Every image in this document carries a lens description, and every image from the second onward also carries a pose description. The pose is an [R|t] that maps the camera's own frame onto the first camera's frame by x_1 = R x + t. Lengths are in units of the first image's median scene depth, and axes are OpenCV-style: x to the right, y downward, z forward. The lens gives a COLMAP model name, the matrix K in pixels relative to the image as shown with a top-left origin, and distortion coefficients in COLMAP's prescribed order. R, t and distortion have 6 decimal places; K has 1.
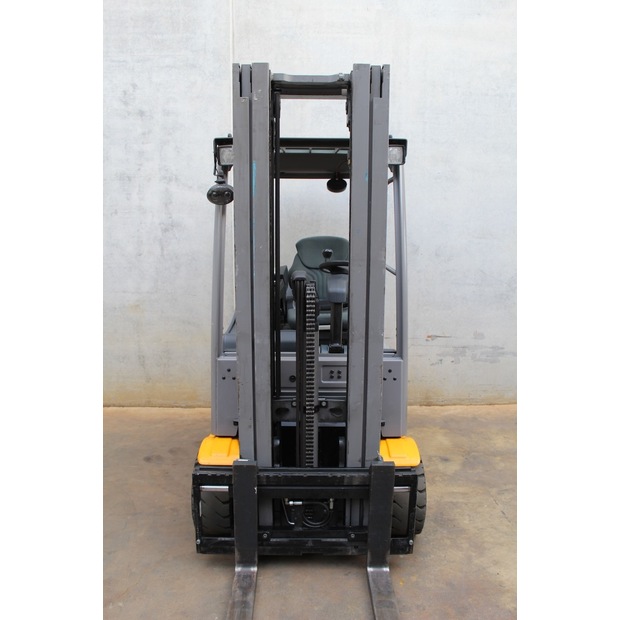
lens RADIAL K [[515.4, 0, 312.1], [0, 515.4, 312.9], [0, 0, 1]] dist [-0.136967, 0.108730]
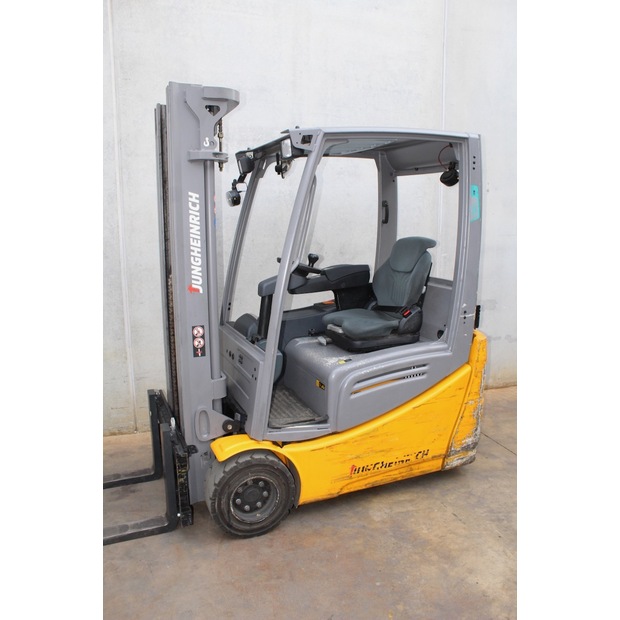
lens RADIAL K [[515.4, 0, 312.3], [0, 515.4, 312.5], [0, 0, 1]] dist [-0.136967, 0.108730]
pose [[0.952200, -0.055106, 0.300465, -0.114157], [0.052841, 0.998480, 0.015668, -0.021307], [-0.300871, 0.000958, 0.953664, 0.097084]]
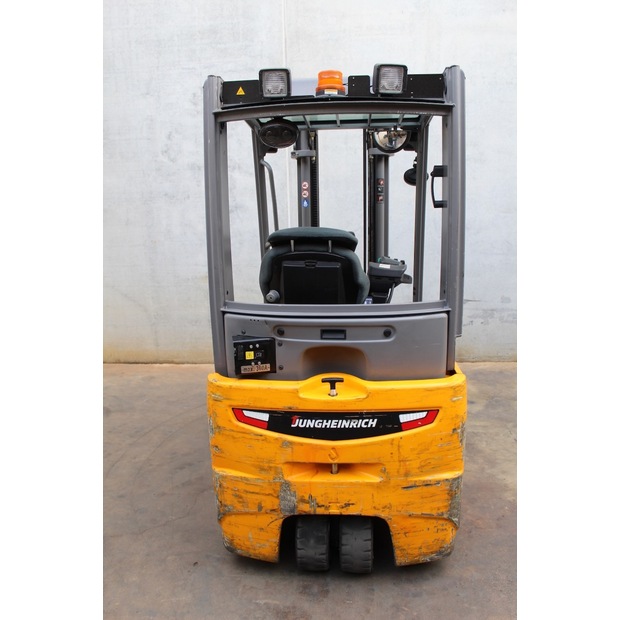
lens RADIAL K [[515.4, 0, 311.5], [0, 515.4, 310.8], [0, 0, 1]] dist [-0.136967, 0.108730]
pose [[0.995531, -0.007744, -0.094119, 0.006349], [0.010944, 0.999378, 0.033531, 0.030016], [0.093801, -0.034411, 0.994996, -0.170737]]
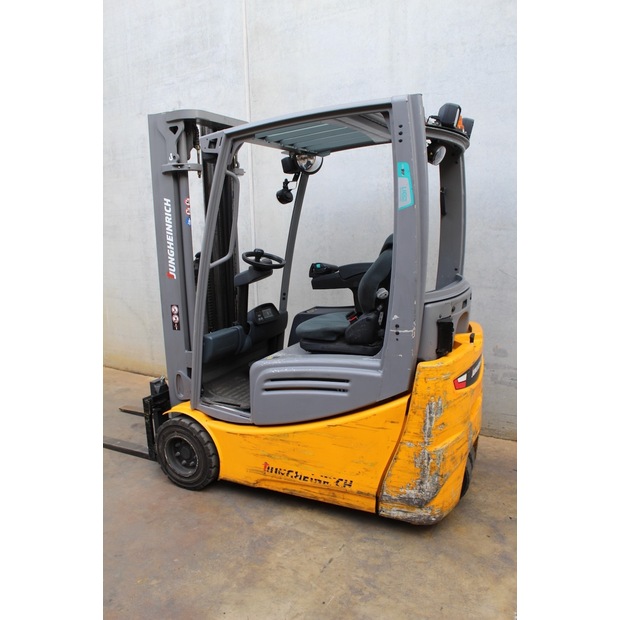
lens RADIAL K [[515.4, 0, 309.2], [0, 515.4, 310.8], [0, 0, 1]] dist [-0.136967, 0.108730]
pose [[0.844634, 0.060885, -0.531871, 0.544631], [-0.056557, 0.998100, 0.024441, -0.024533], [0.532348, 0.009437, 0.846473, 0.189296]]
